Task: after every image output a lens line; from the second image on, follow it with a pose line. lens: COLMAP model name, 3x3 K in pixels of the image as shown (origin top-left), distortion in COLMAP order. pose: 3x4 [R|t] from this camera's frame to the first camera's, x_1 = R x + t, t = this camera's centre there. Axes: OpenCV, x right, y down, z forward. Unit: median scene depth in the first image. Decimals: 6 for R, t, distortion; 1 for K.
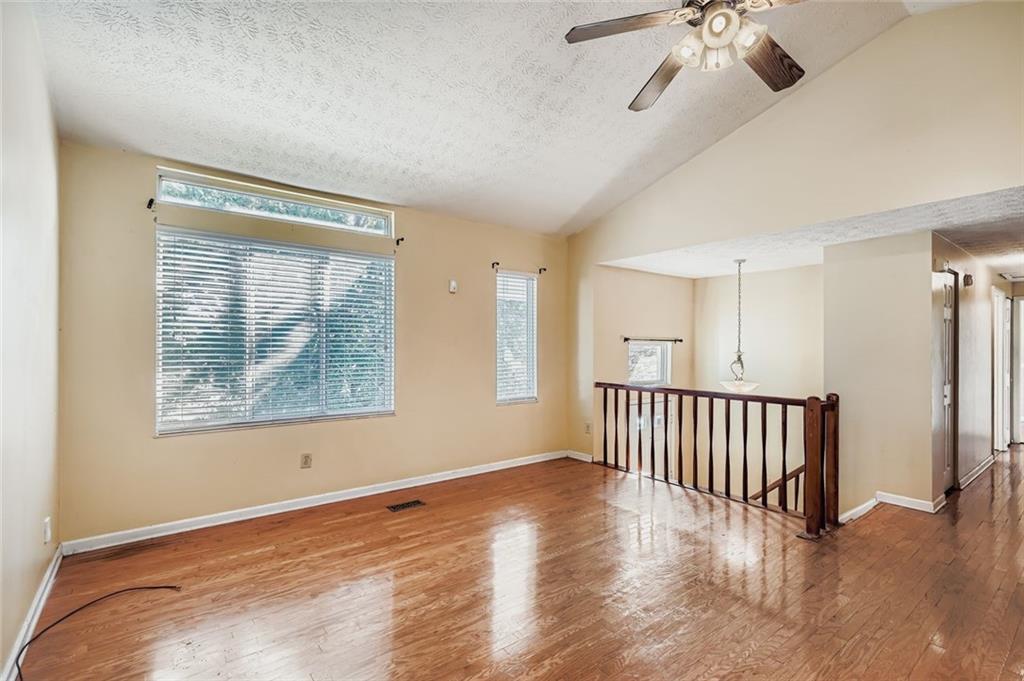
lens RADIAL K [[467.6, 0, 512.2], [0, 467.6, 341.4], [0, 0, 1]] dist [-0.000121, -0.000458]
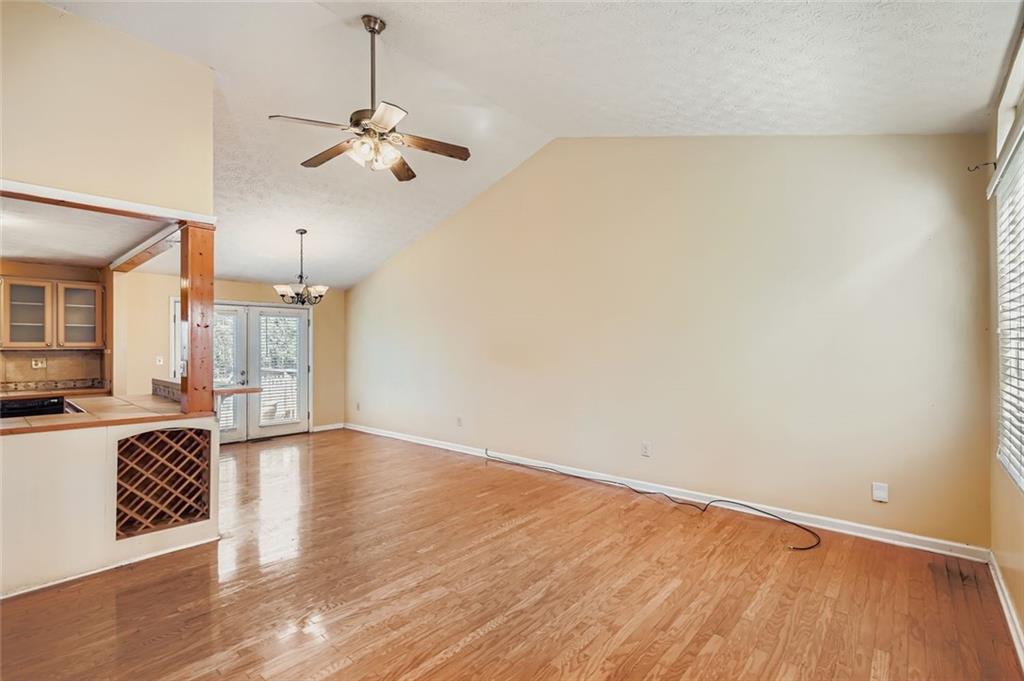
lens RADIAL K [[467.6, 0, 511.1], [0, 467.6, 344.5], [0, 0, 1]] dist [-0.000121, -0.000458]
pose [[-0.981794, -0.001388, -0.189945, 0.188613], [0.001124, 0.999913, -0.013117, 0.016515], [0.189946, -0.013092, -0.981707, 1.744233]]
